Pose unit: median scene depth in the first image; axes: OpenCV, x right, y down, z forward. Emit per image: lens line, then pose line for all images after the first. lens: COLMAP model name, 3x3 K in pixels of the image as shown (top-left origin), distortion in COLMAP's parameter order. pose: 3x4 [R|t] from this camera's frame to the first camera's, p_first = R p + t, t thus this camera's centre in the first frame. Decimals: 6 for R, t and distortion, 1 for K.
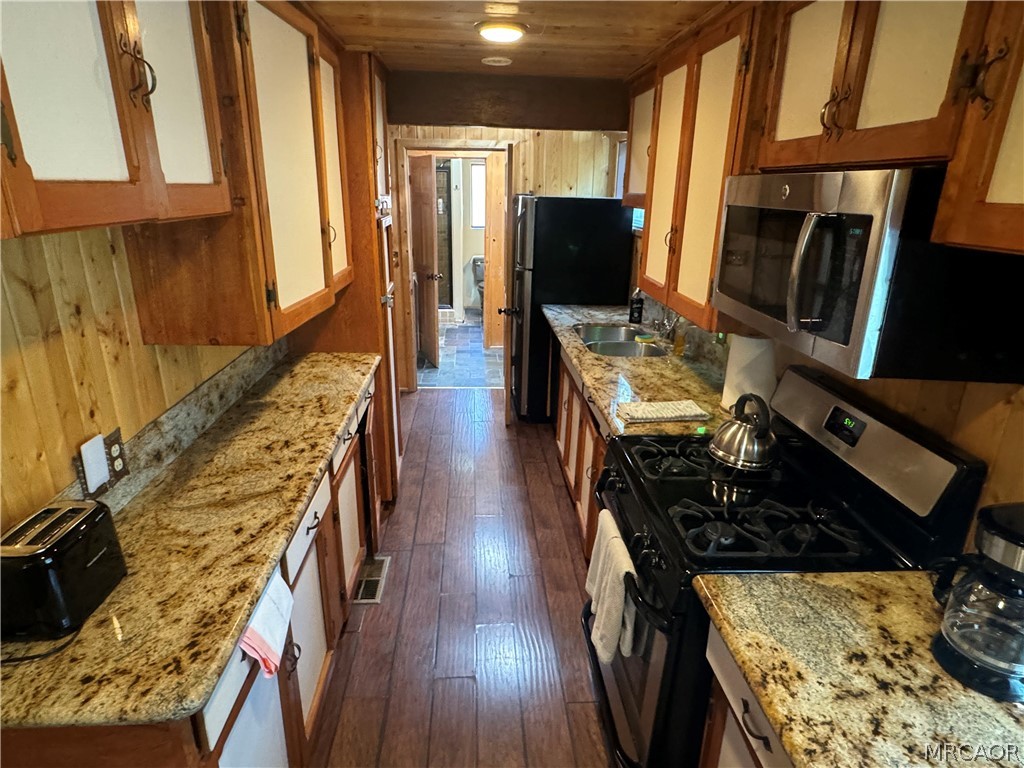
lens RADIAL K [[583.7, 0, 512.9], [0, 583.7, 386.3], [0, 0, 1]] dist [-0.007347, -0.001640]
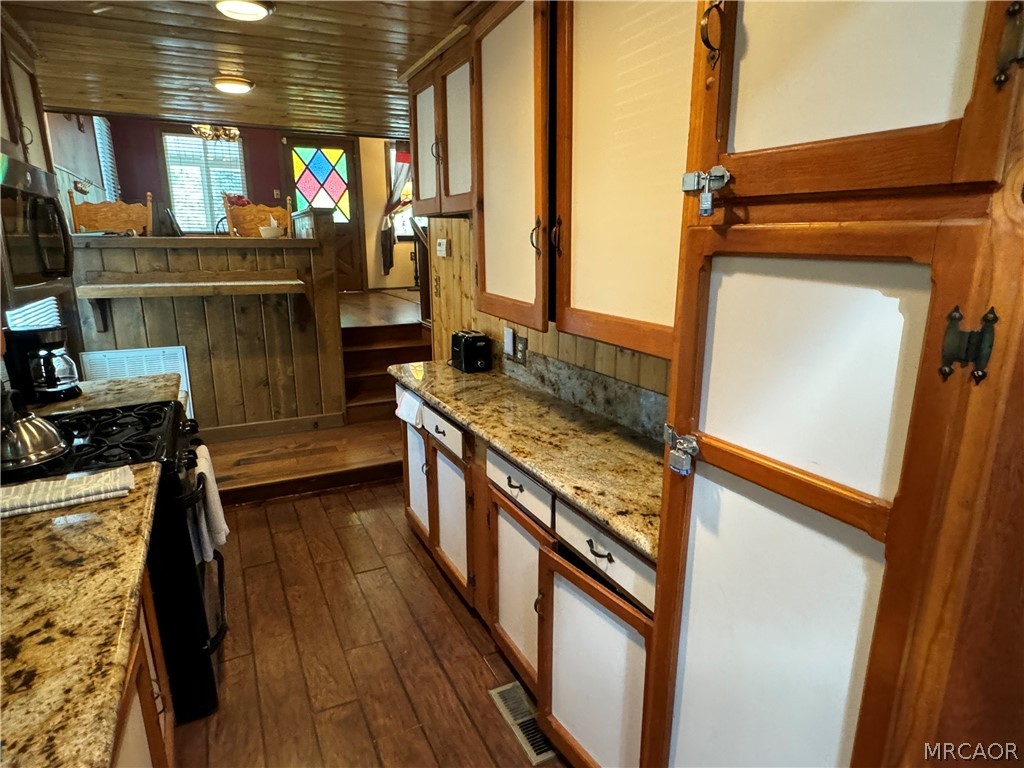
lens RADIAL K [[583.7, 0, 510.7], [0, 583.7, 381.6], [0, 0, 1]] dist [-0.007347, -0.001640]
pose [[-0.919489, 0.078367, -0.385225, 0.019865], [-0.140637, 0.849500, 0.508499, -0.357696], [0.367098, 0.521737, -0.770085, 1.232290]]
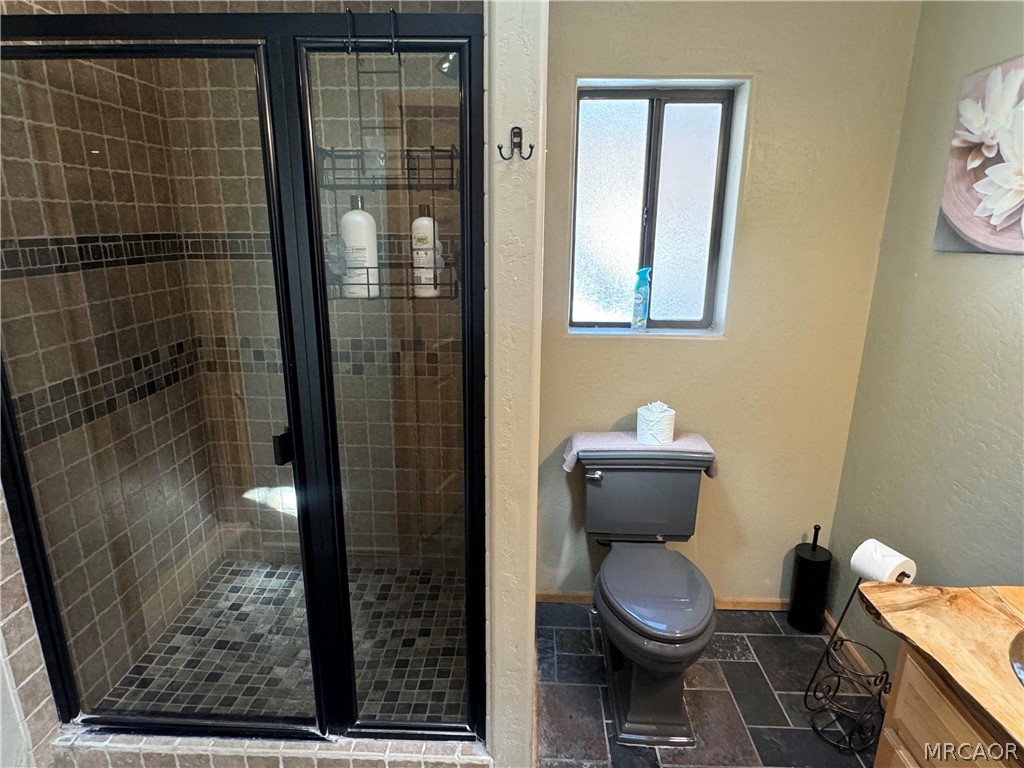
lens RADIAL K [[583.7, 0, 511.6], [0, 583.7, 383.4], [0, 0, 1]] dist [-0.007347, -0.001640]
pose [[0.994839, 0.020423, -0.099391, -0.208118], [-0.026399, 0.997898, -0.059189, -0.680208], [0.097973, 0.061508, 0.993286, 2.162172]]
